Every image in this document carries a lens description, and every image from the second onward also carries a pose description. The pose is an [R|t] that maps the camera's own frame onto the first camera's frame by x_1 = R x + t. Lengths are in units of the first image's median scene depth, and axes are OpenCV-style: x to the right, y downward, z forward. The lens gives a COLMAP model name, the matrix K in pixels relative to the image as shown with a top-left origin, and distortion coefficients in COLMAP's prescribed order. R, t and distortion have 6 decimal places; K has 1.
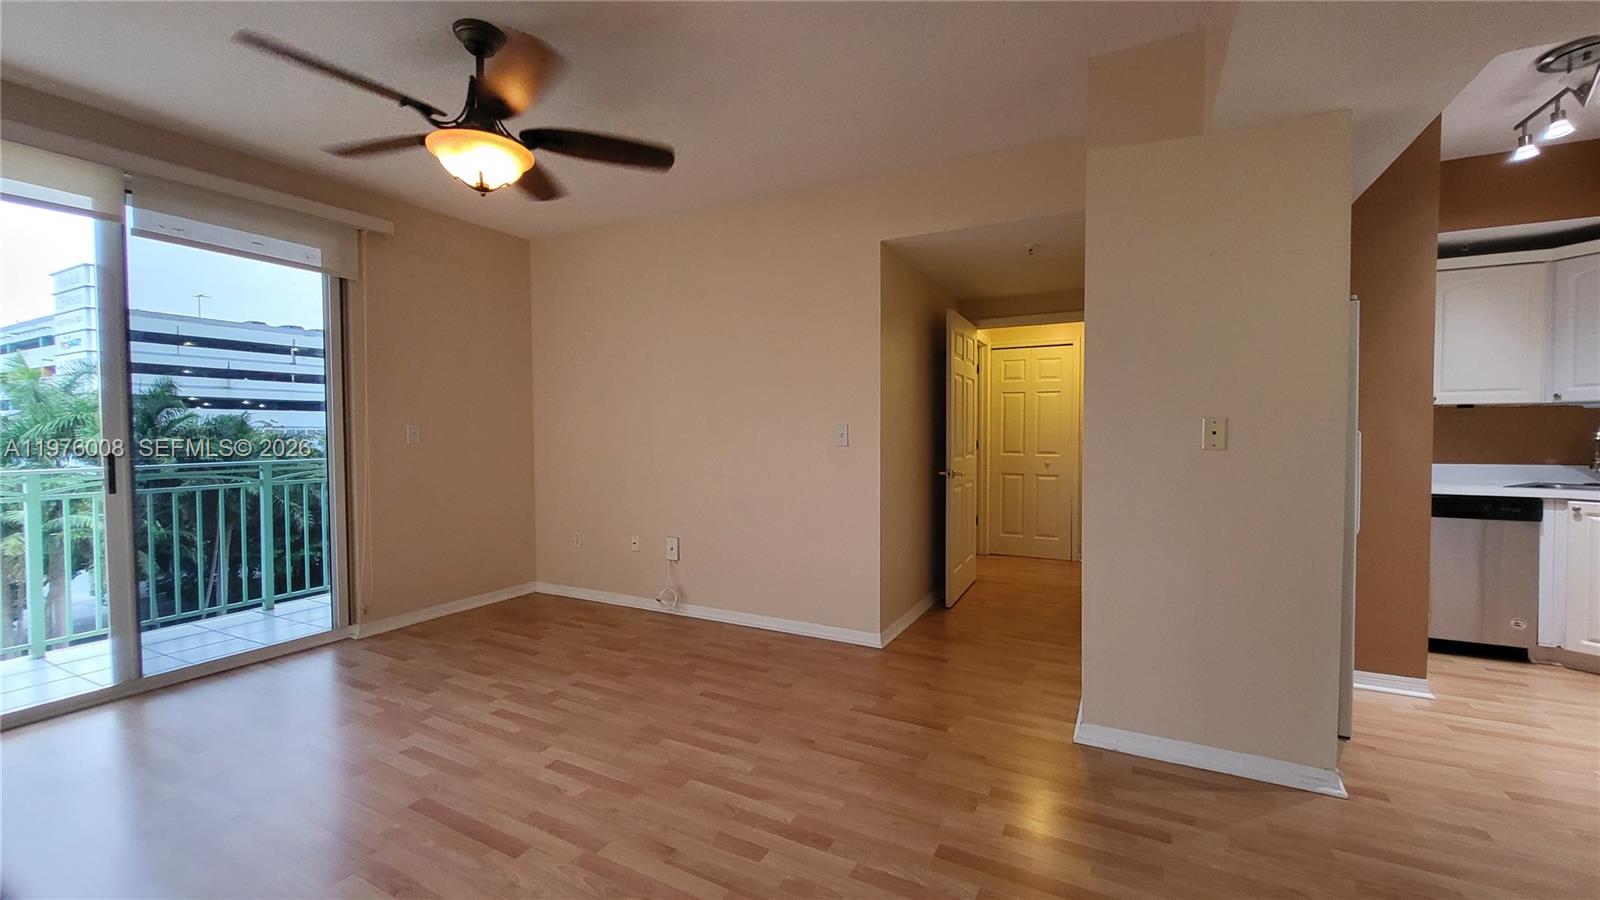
lens RADIAL K [[635.5, 0, 804.5], [0, 635.5, 449.6], [0, 0, 1]] dist [-0.001072, 0.000087]
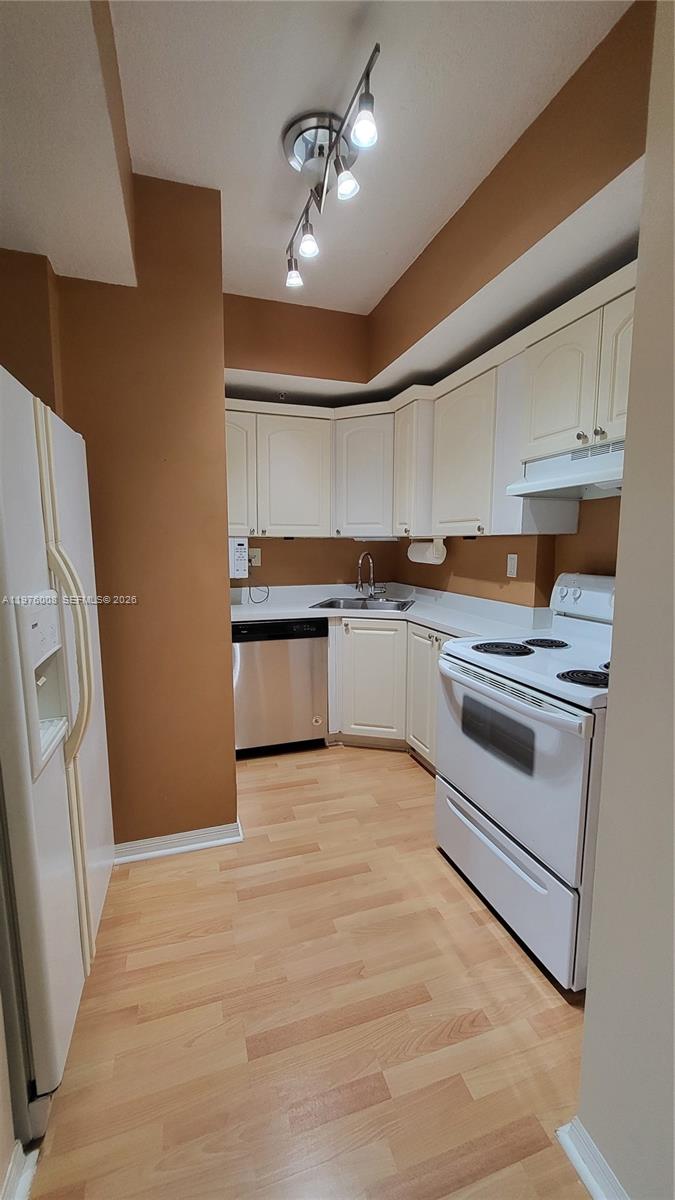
lens RADIAL K [[476.6, 0, 337.5], [0, 476.6, 600.0], [0, 0, 1]] dist [-0.001072, 0.000087]
pose [[0.701469, -0.074488, 0.708796, 0.519766], [0.019355, 0.996147, 0.085532, -0.031320], [-0.712437, -0.046279, 0.700208, 0.344848]]
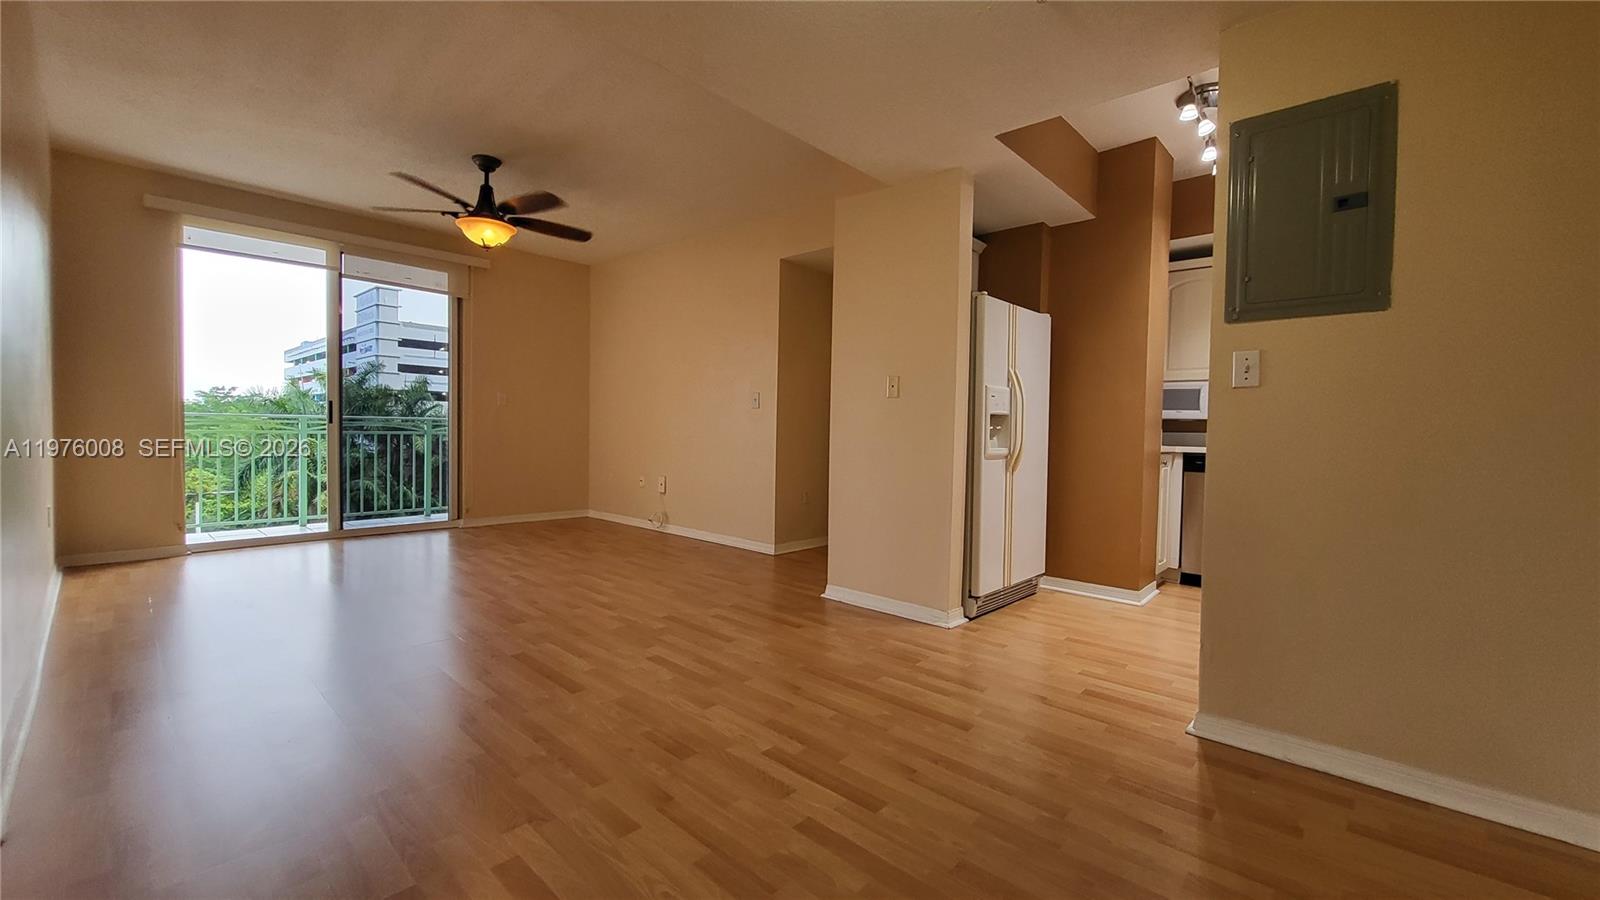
lens RADIAL K [[635.5, 0, 804.5], [0, 635.5, 449.6], [0, 0, 1]] dist [-0.001072, 0.000087]
pose [[0.967523, 0.030646, -0.250918, 0.564206], [-0.031159, 0.999513, 0.001928, 0.086294], [0.250854, 0.005953, 0.968007, -0.341109]]
